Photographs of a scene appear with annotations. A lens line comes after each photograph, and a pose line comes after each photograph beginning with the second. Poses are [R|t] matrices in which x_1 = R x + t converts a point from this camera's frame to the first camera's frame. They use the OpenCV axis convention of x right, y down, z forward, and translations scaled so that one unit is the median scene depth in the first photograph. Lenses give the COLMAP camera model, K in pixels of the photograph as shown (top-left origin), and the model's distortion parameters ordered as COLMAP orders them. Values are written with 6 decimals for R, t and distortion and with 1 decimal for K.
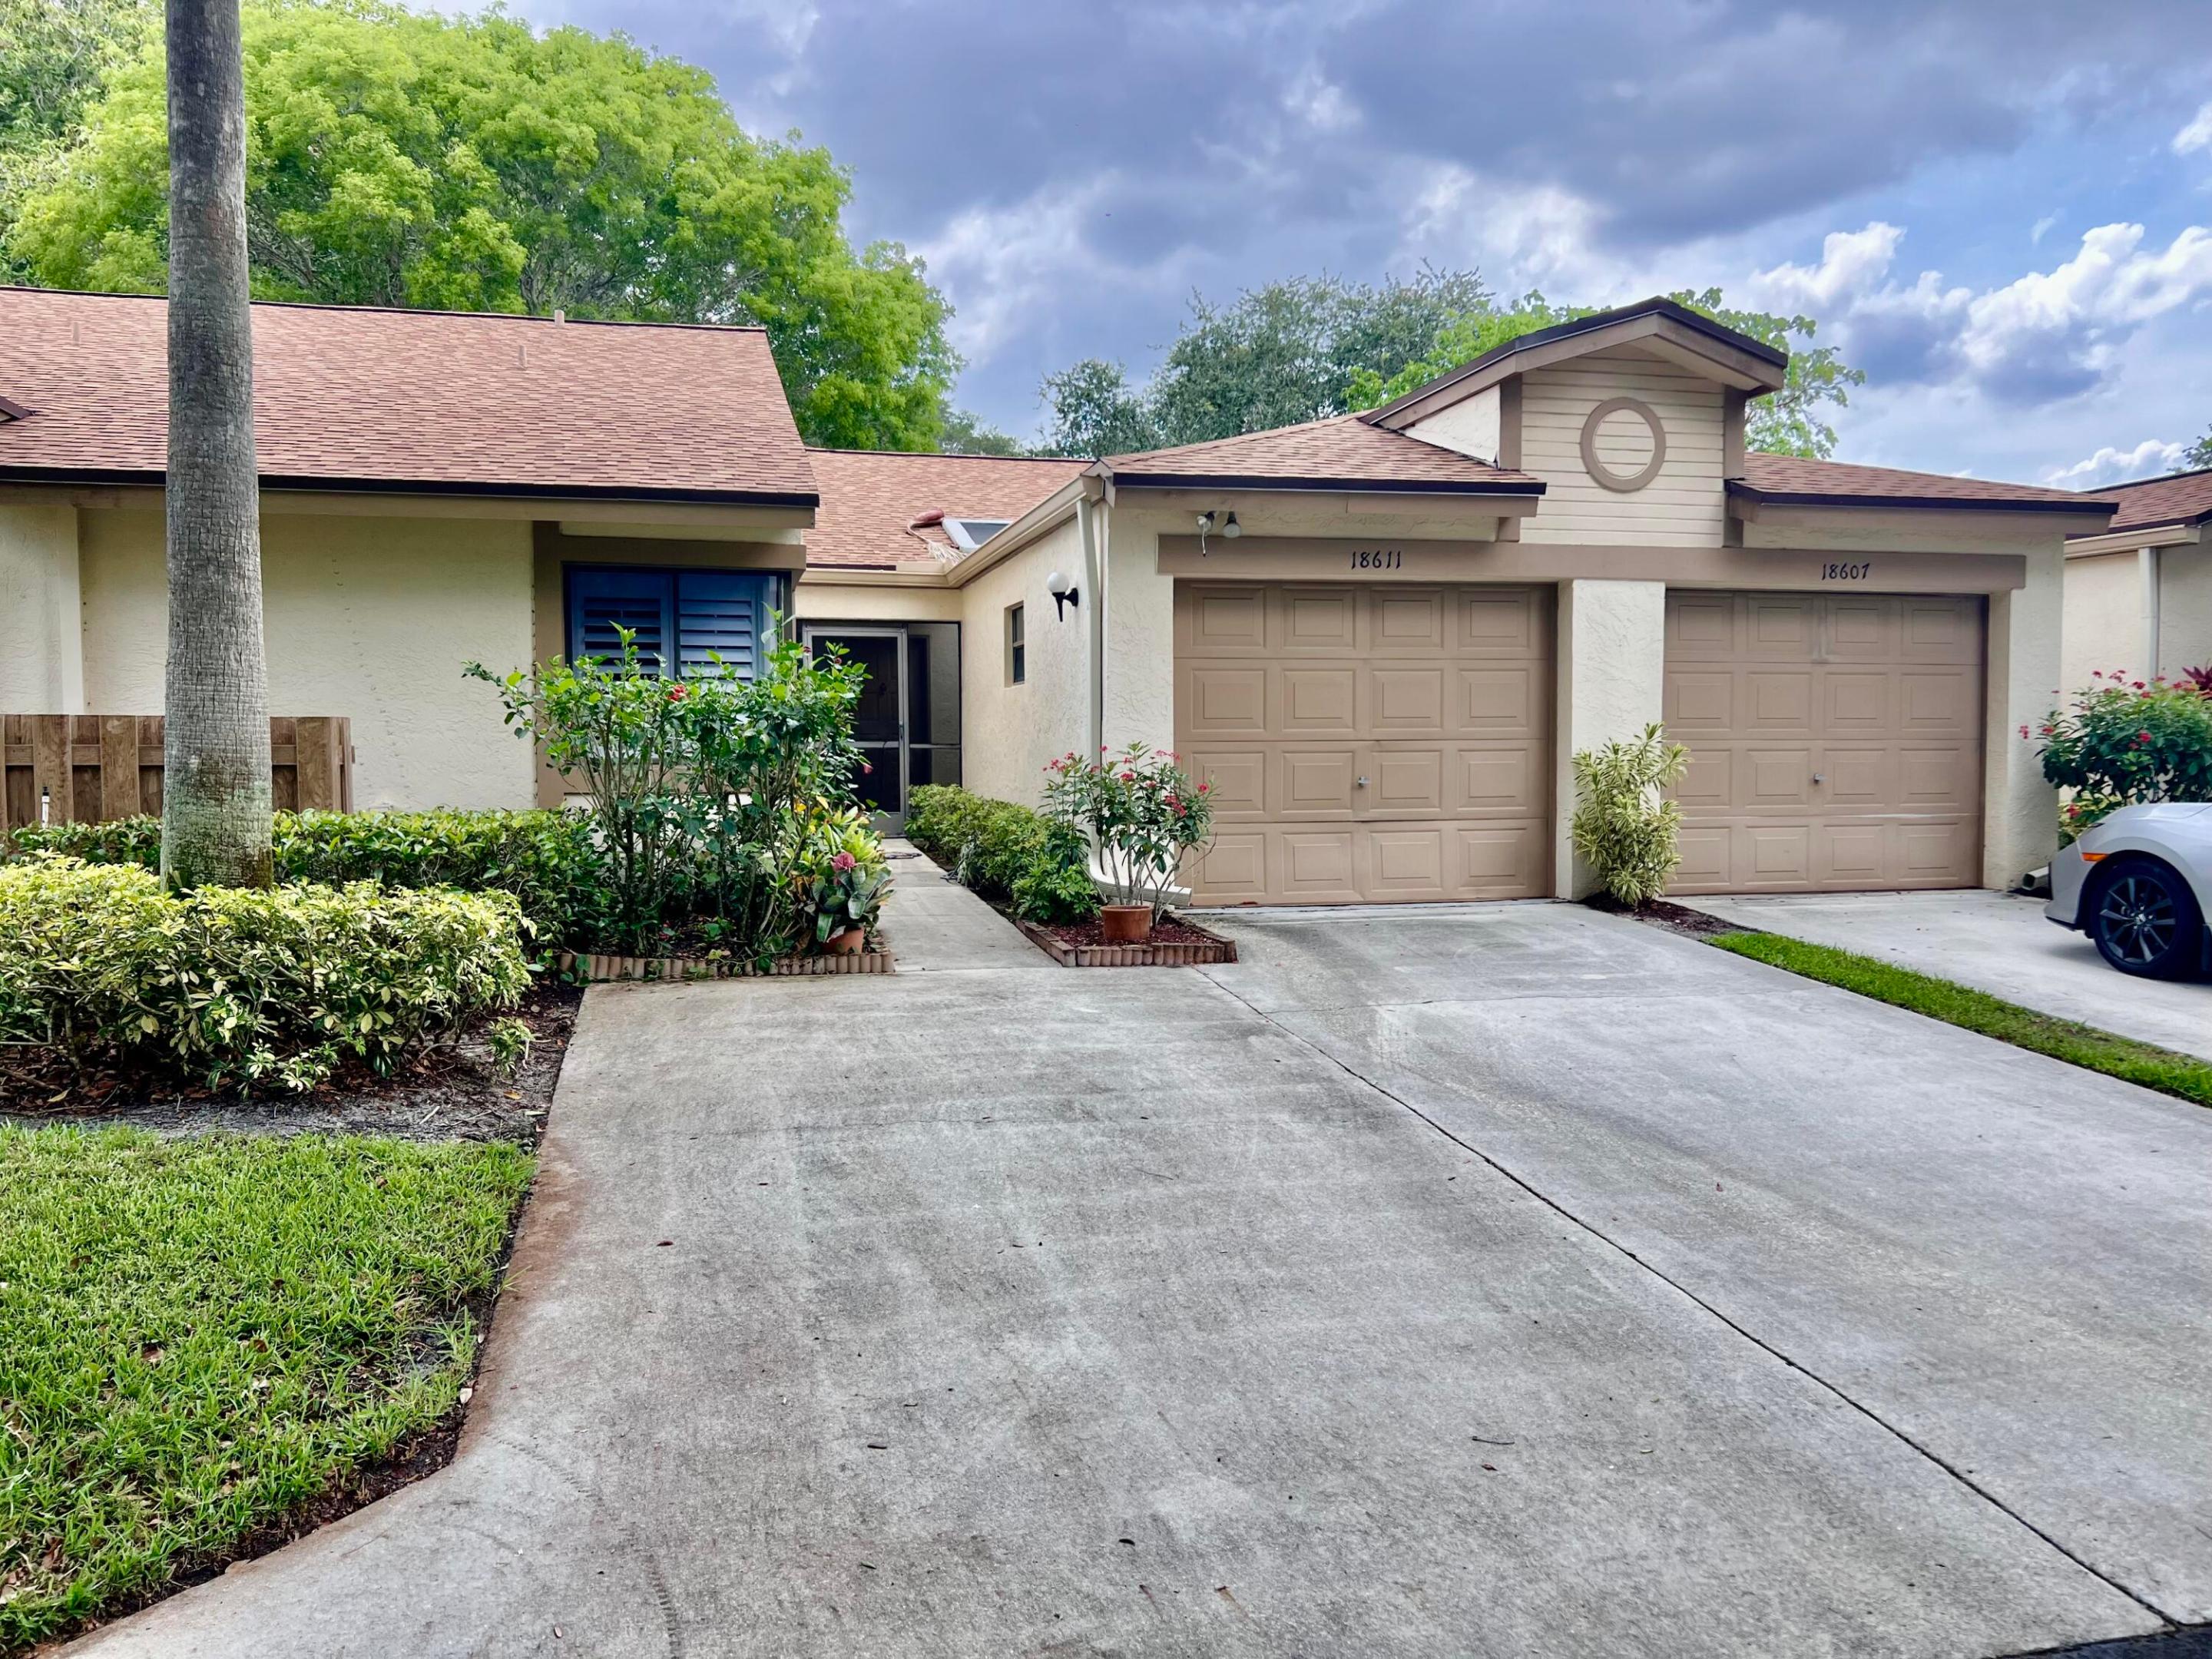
lens RADIAL K [[1682.7, 0, 1106.0], [0, 1682.7, 829.5], [0, 0, 1]] dist [0.062058, -0.077537]
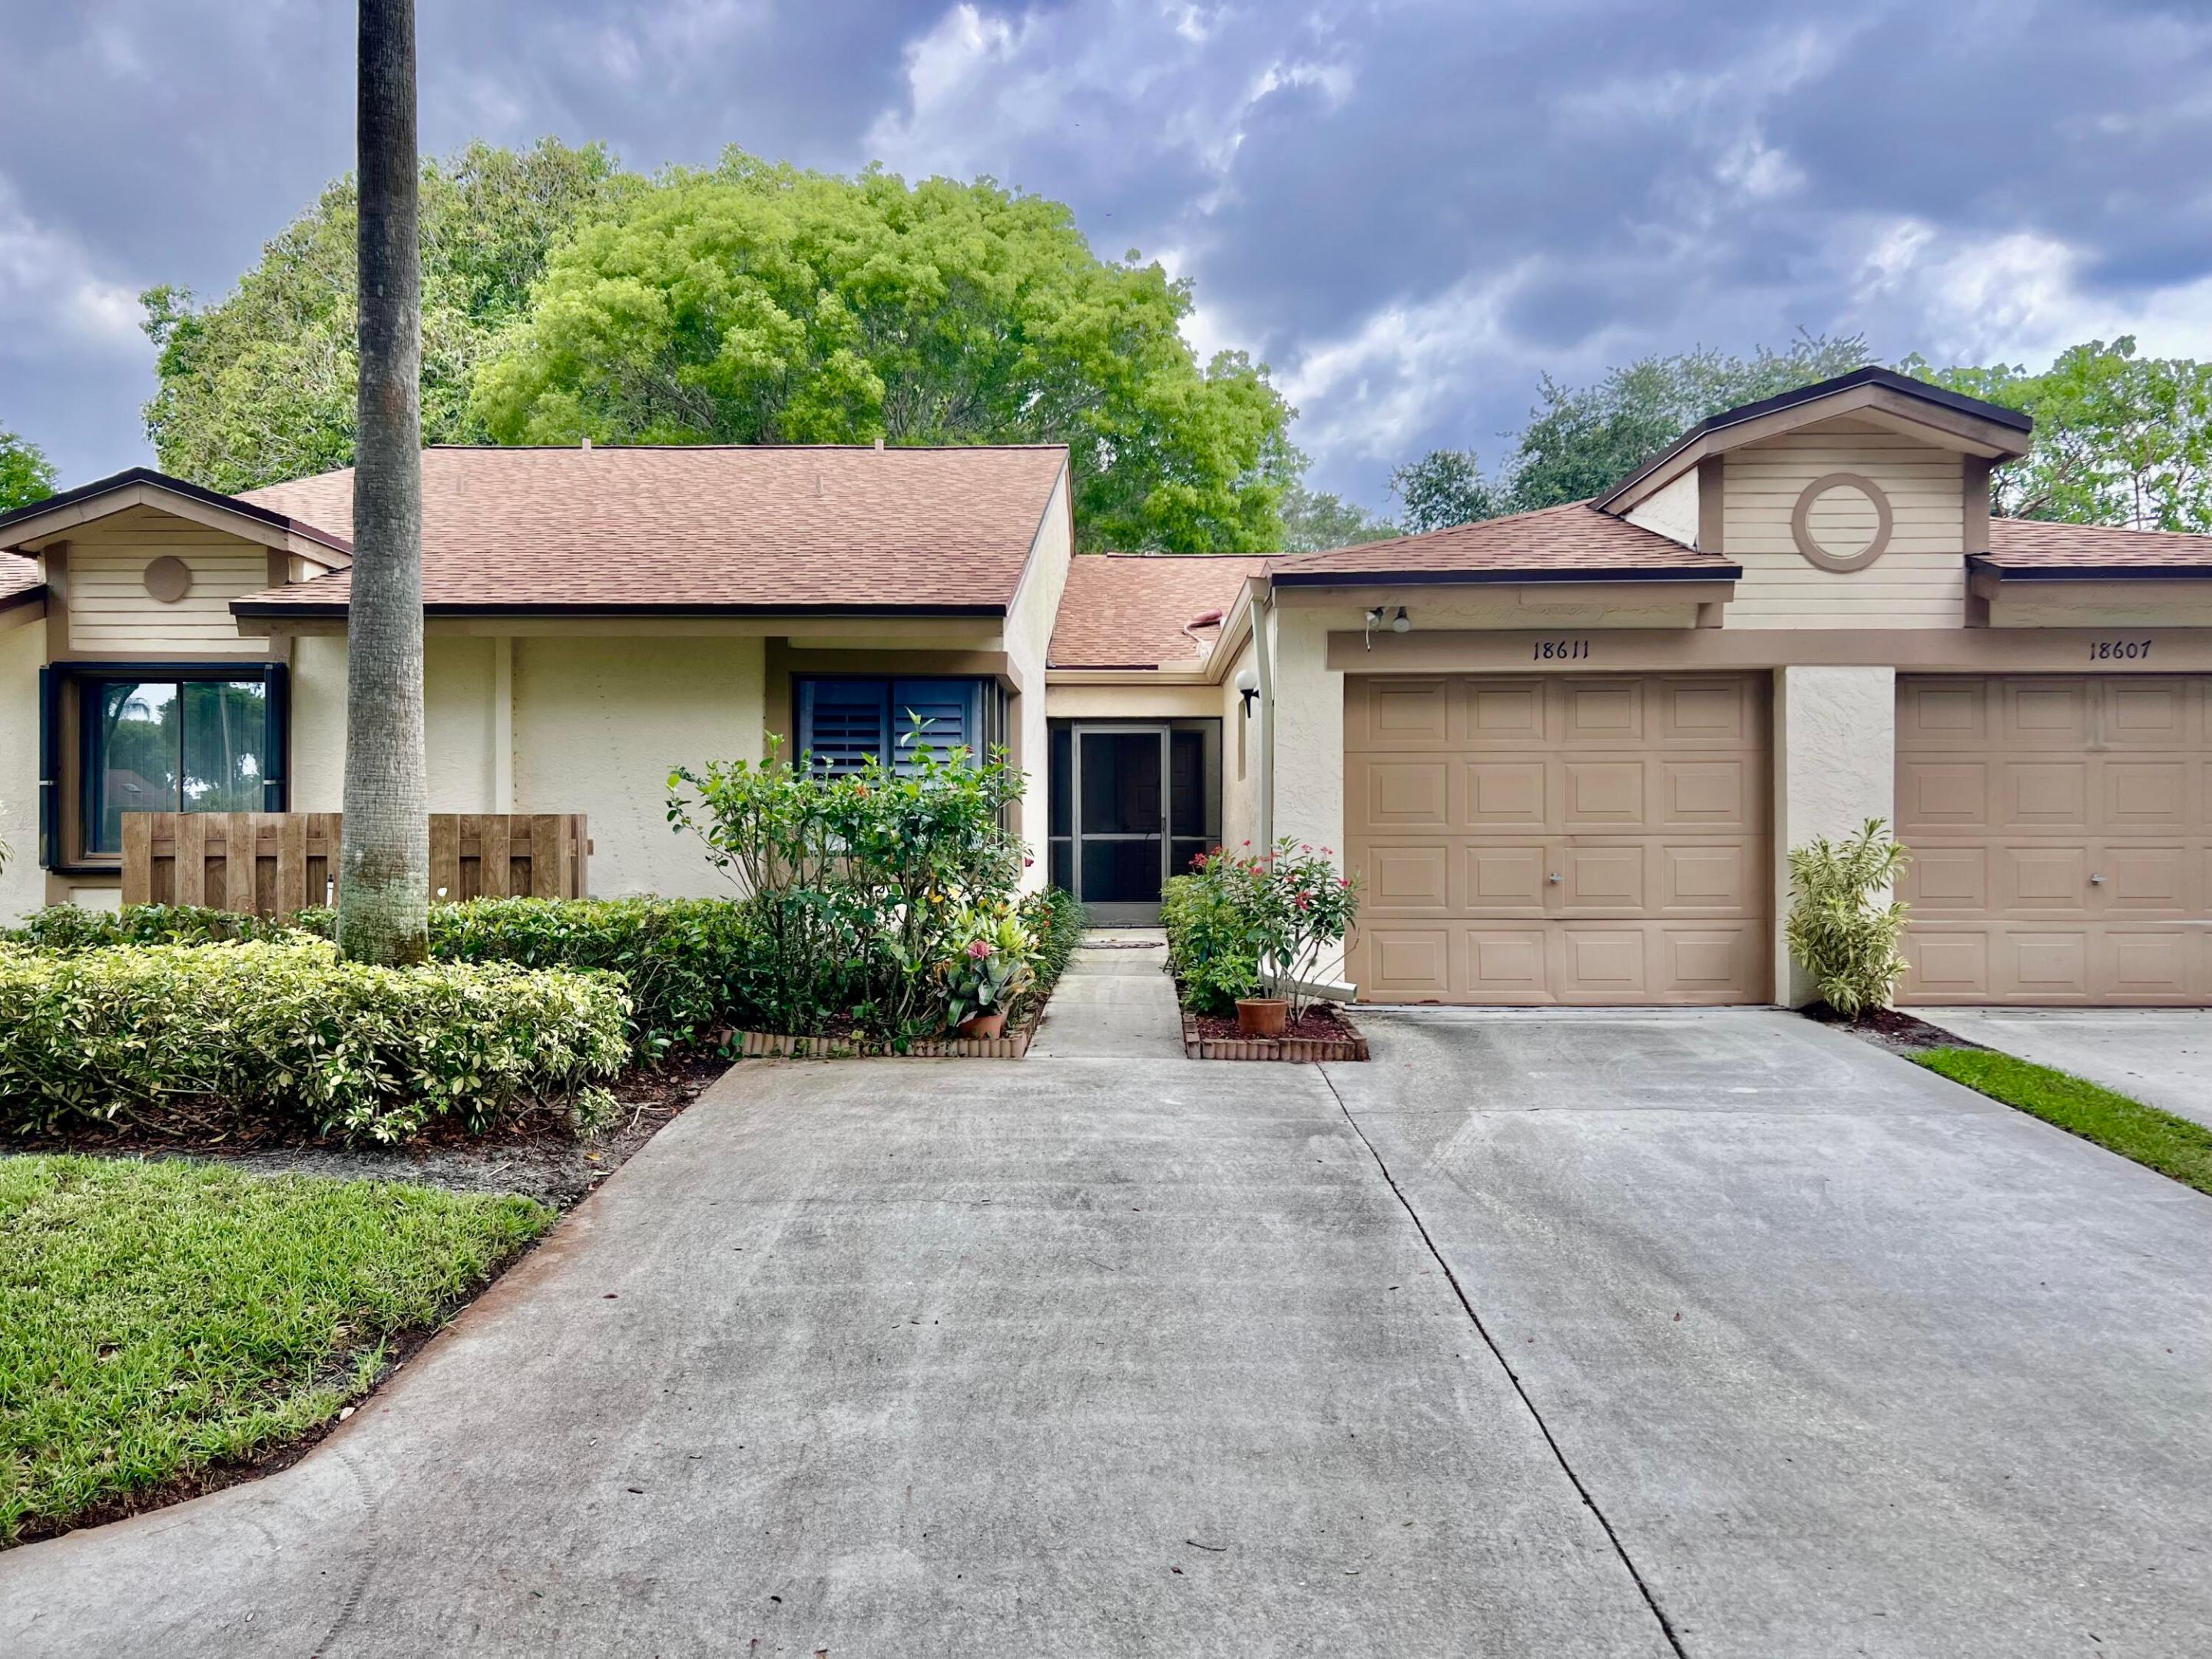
lens RADIAL K [[1680.8, 0, 1099.7], [0, 1680.8, 824.6], [0, 0, 1]] dist [0.051985, -0.057927]
pose [[0.969004, 0.000678, -0.247044, 0.178854], [-0.014507, 0.998427, -0.054163, -0.003753], [0.246619, 0.056068, 0.967489, -0.001647]]
